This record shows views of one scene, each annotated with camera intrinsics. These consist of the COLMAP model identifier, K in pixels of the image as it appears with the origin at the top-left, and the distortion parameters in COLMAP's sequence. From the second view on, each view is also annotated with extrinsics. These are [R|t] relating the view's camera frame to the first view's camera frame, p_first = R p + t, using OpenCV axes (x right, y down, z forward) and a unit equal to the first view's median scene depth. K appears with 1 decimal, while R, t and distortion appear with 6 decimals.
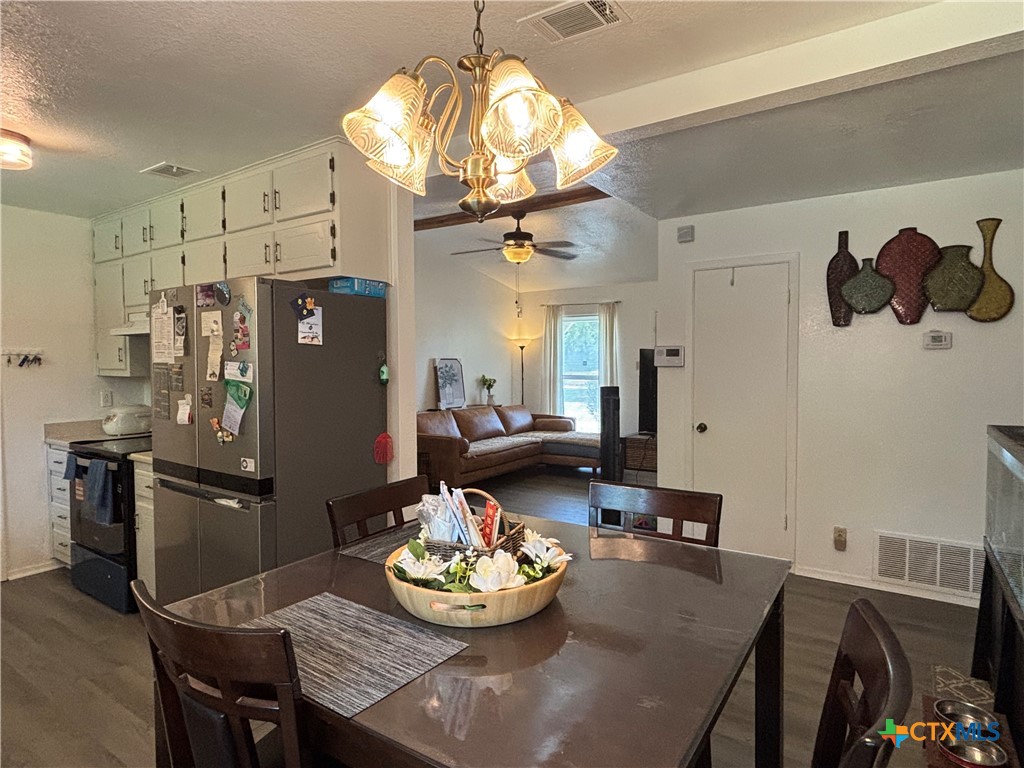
lens RADIAL K [[577.7, 0, 516.8], [0, 577.7, 386.5], [0, 0, 1]] dist [0.034329, -0.032113]
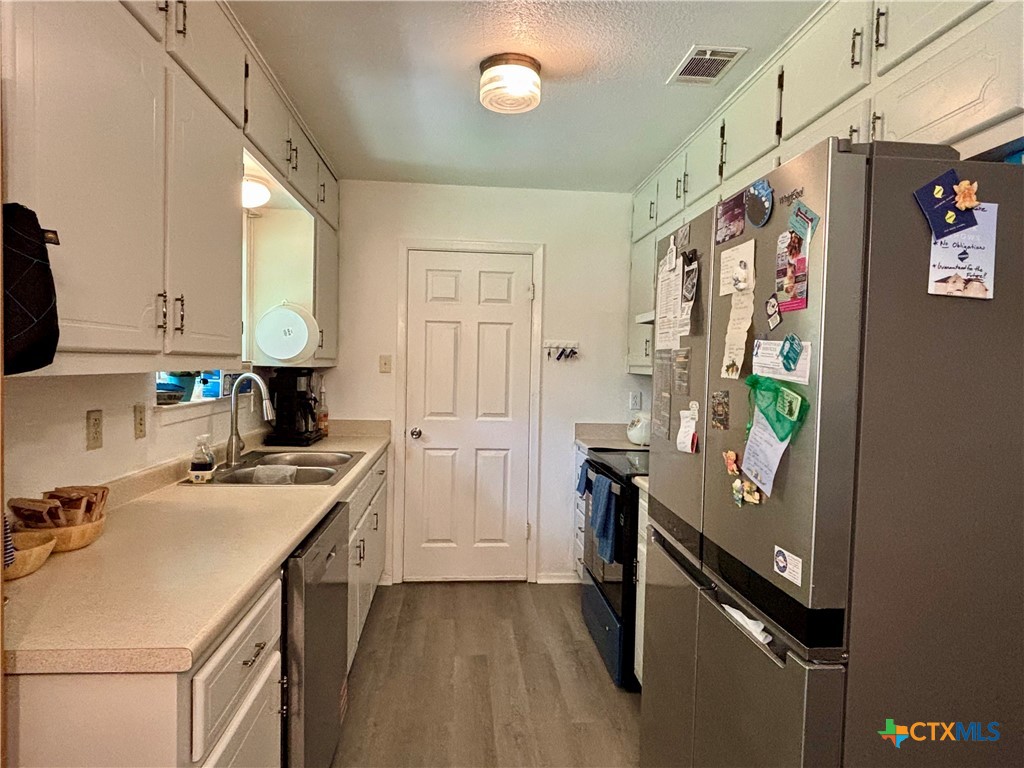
lens RADIAL K [[577.7, 0, 516.8], [0, 577.7, 386.5], [0, 0, 1]] dist [0.034329, -0.032113]
pose [[0.625020, 0.043049, -0.779421, -0.232369], [-0.054844, 0.998432, 0.011166, 0.001785], [0.778680, 0.035768, 0.626401, 0.513563]]
